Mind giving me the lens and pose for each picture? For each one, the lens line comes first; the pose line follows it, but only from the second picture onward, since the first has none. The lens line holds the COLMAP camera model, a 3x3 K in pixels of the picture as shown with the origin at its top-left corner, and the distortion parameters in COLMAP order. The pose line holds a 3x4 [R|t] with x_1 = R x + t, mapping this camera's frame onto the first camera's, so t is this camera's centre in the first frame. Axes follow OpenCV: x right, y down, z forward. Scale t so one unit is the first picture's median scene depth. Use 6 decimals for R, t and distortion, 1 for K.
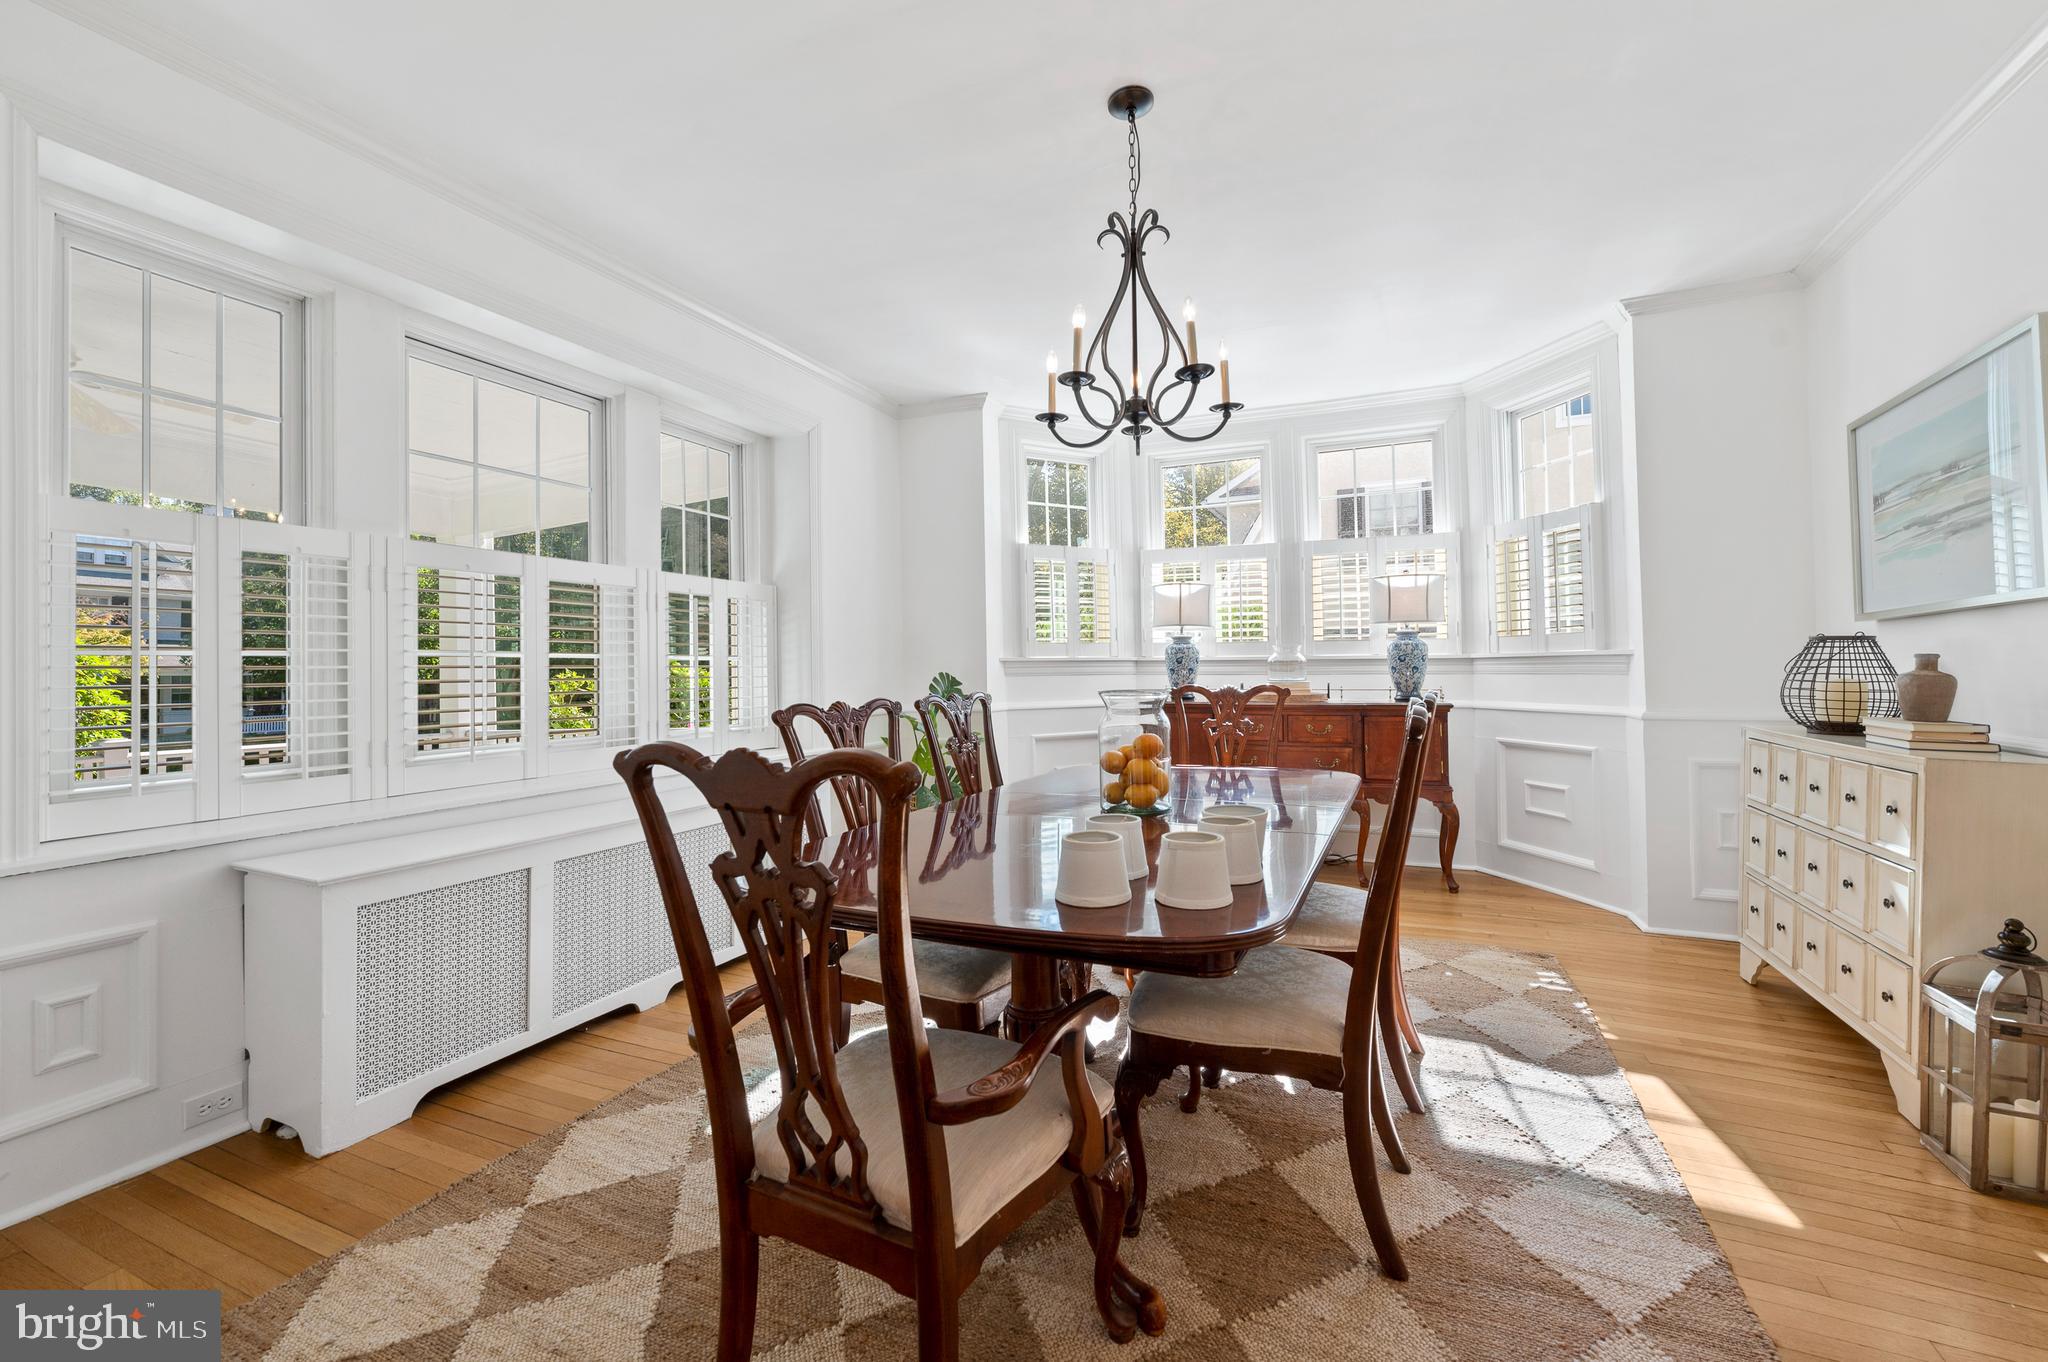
lens RADIAL K [[837.6, 0, 1034.9], [0, 837.6, 650.9], [0, 0, 1]] dist [-0.001709, -0.000271]
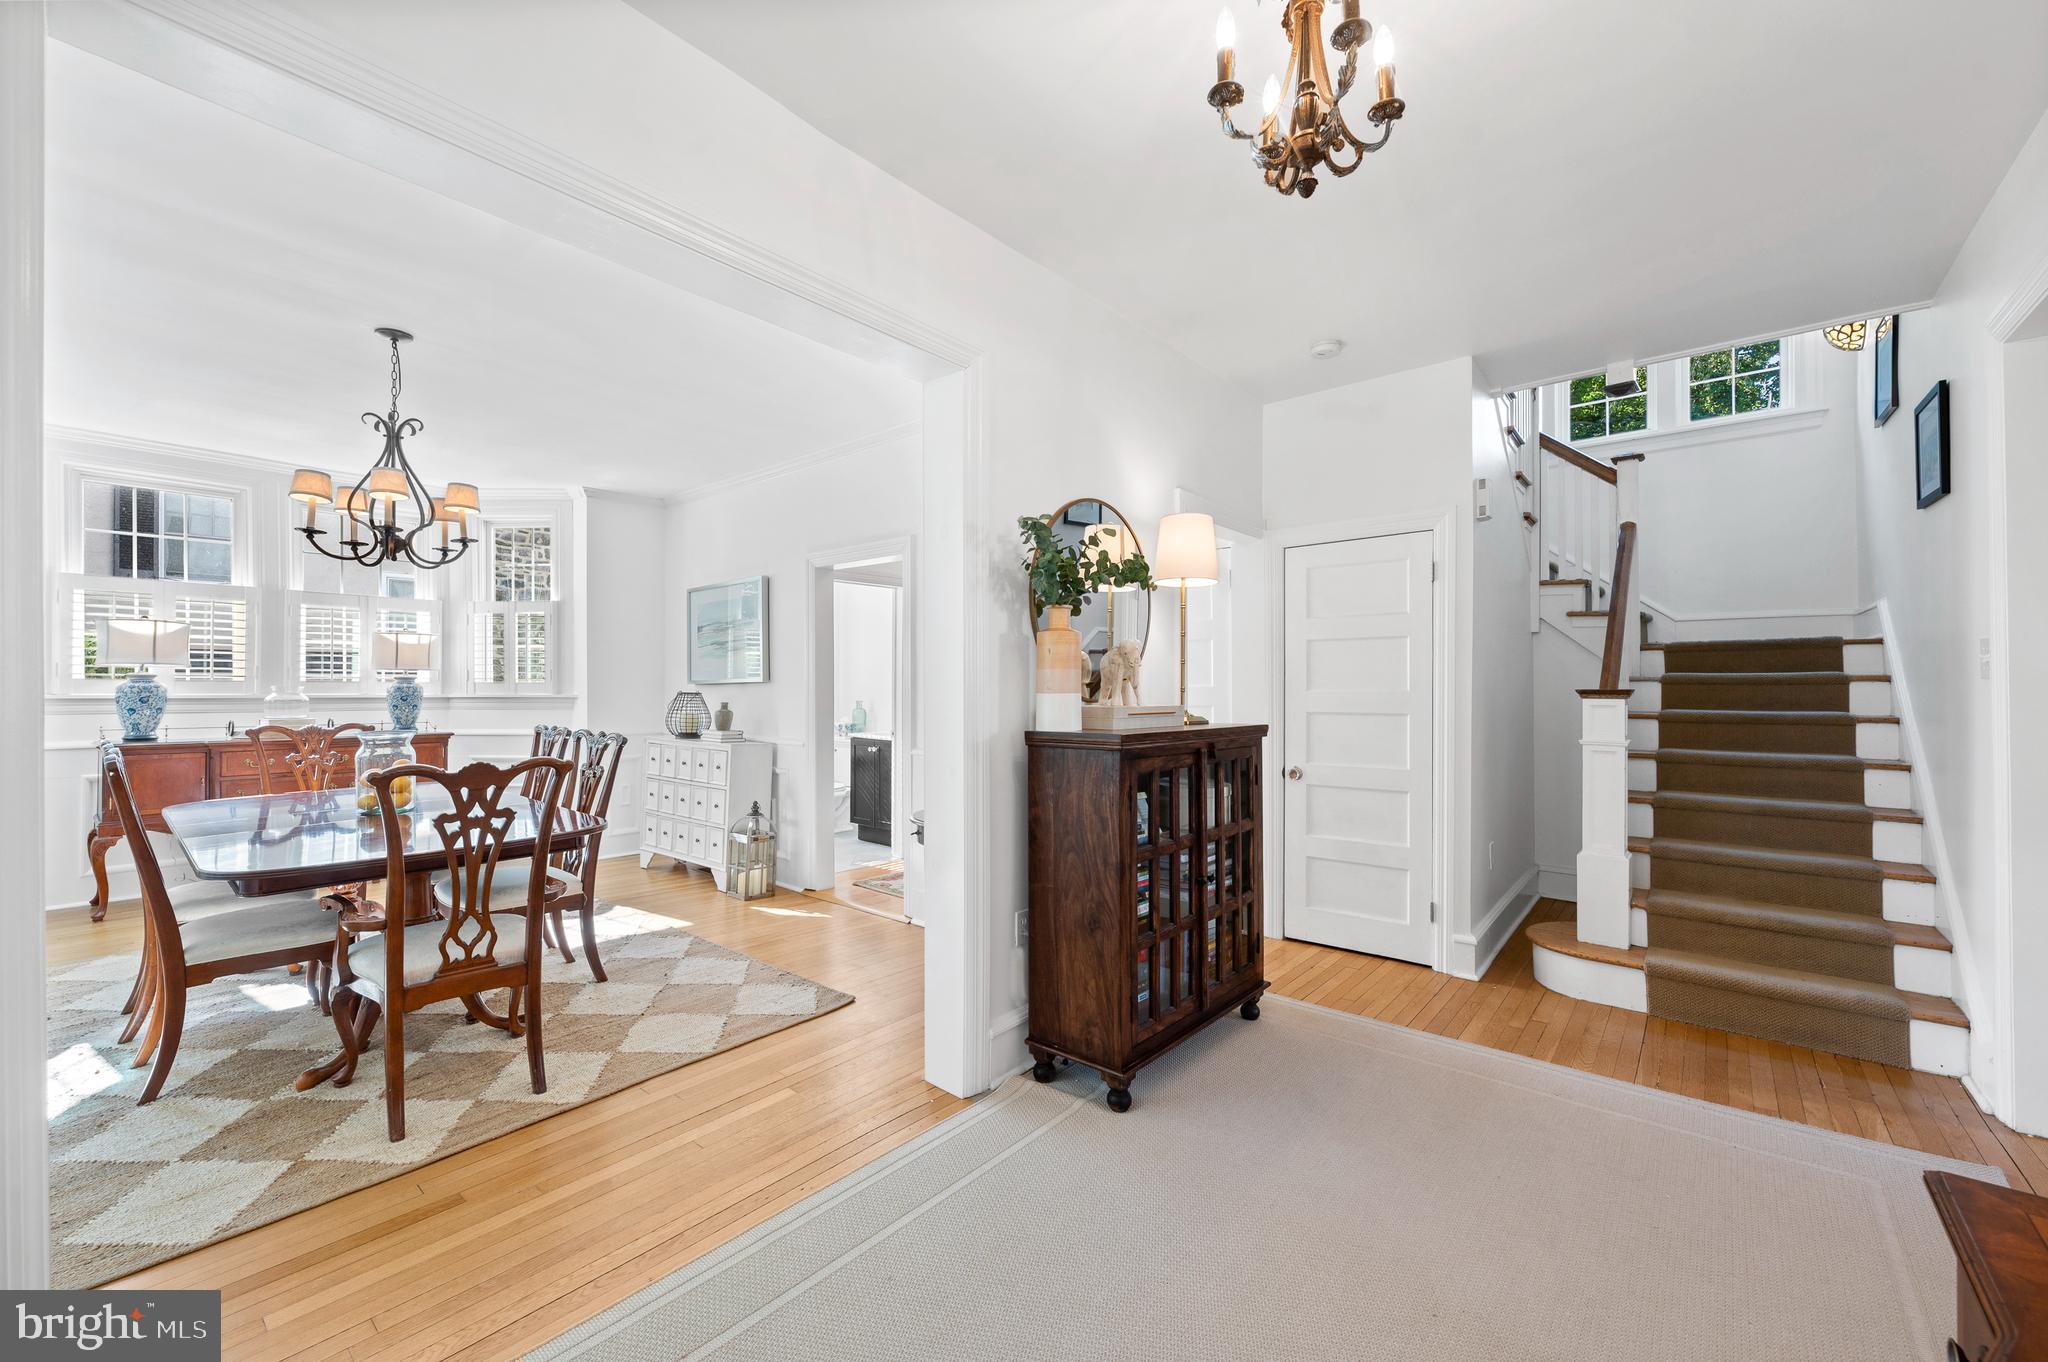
lens RADIAL K [[819.7, 0, 1031.7], [0, 819.7, 679.0], [0, 0, 1]] dist [-0.001123, 0.000234]
pose [[0.273290, 0.018208, 0.961759, -0.883679], [-0.025324, 0.999610, -0.011729, -0.053753], [-0.961598, -0.021150, 0.273644, -0.453655]]
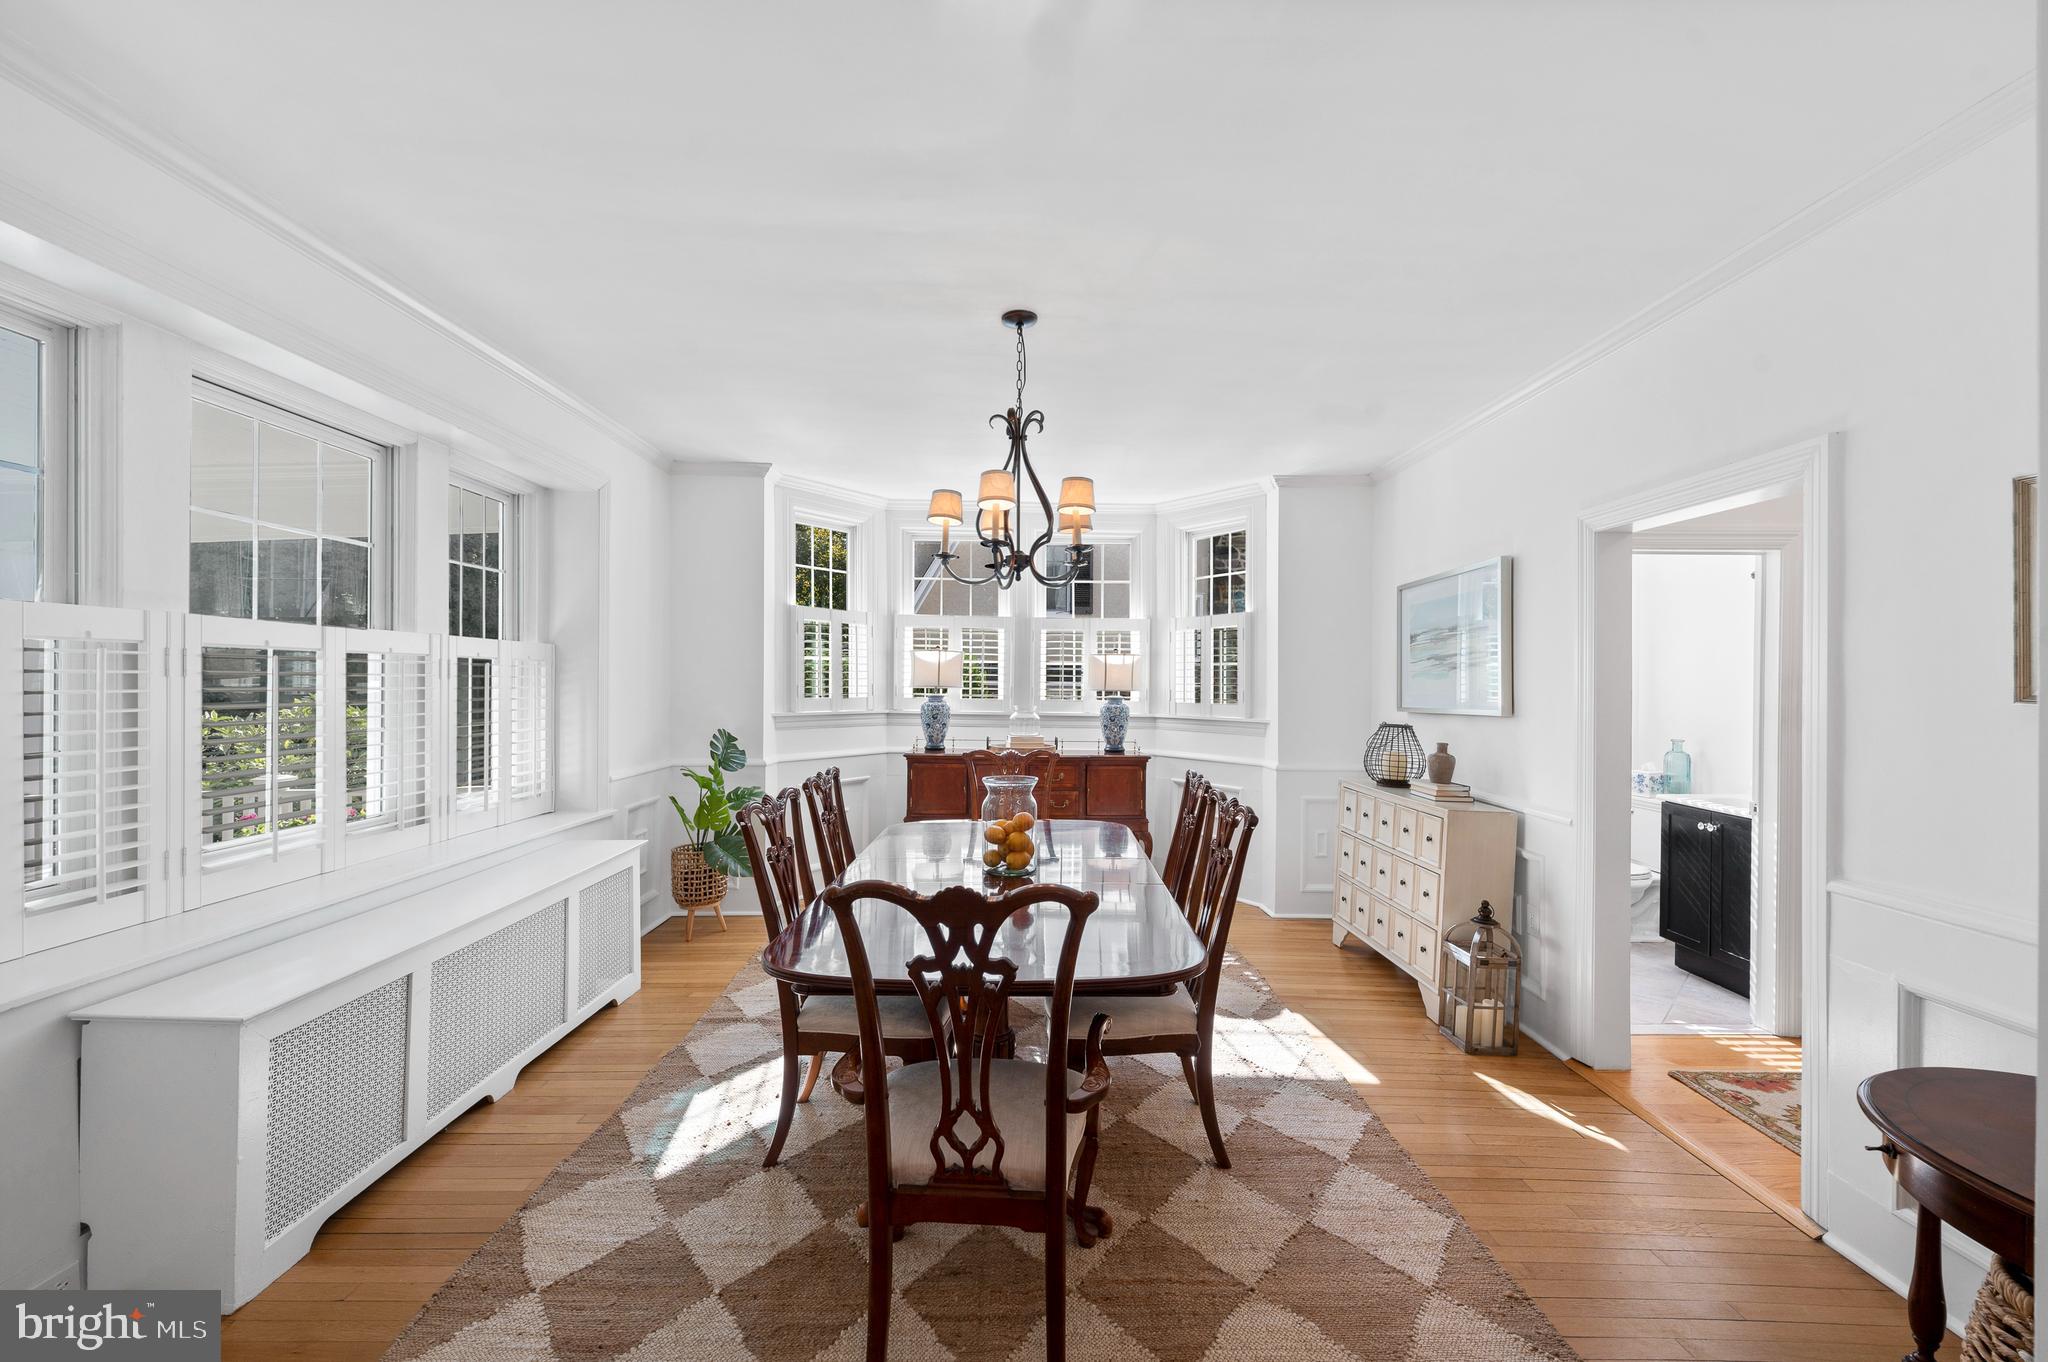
lens RADIAL K [[820.5, 0, 1024.0], [0, 820.5, 681.0], [0, 0, 1]] dist [-0.002491, -0.000271]
pose [[0.911618, 0.019854, 0.410559, -0.351888], [-0.028224, 0.999499, 0.014335, -0.111641], [-0.410069, -0.024656, 0.911721, -0.144590]]
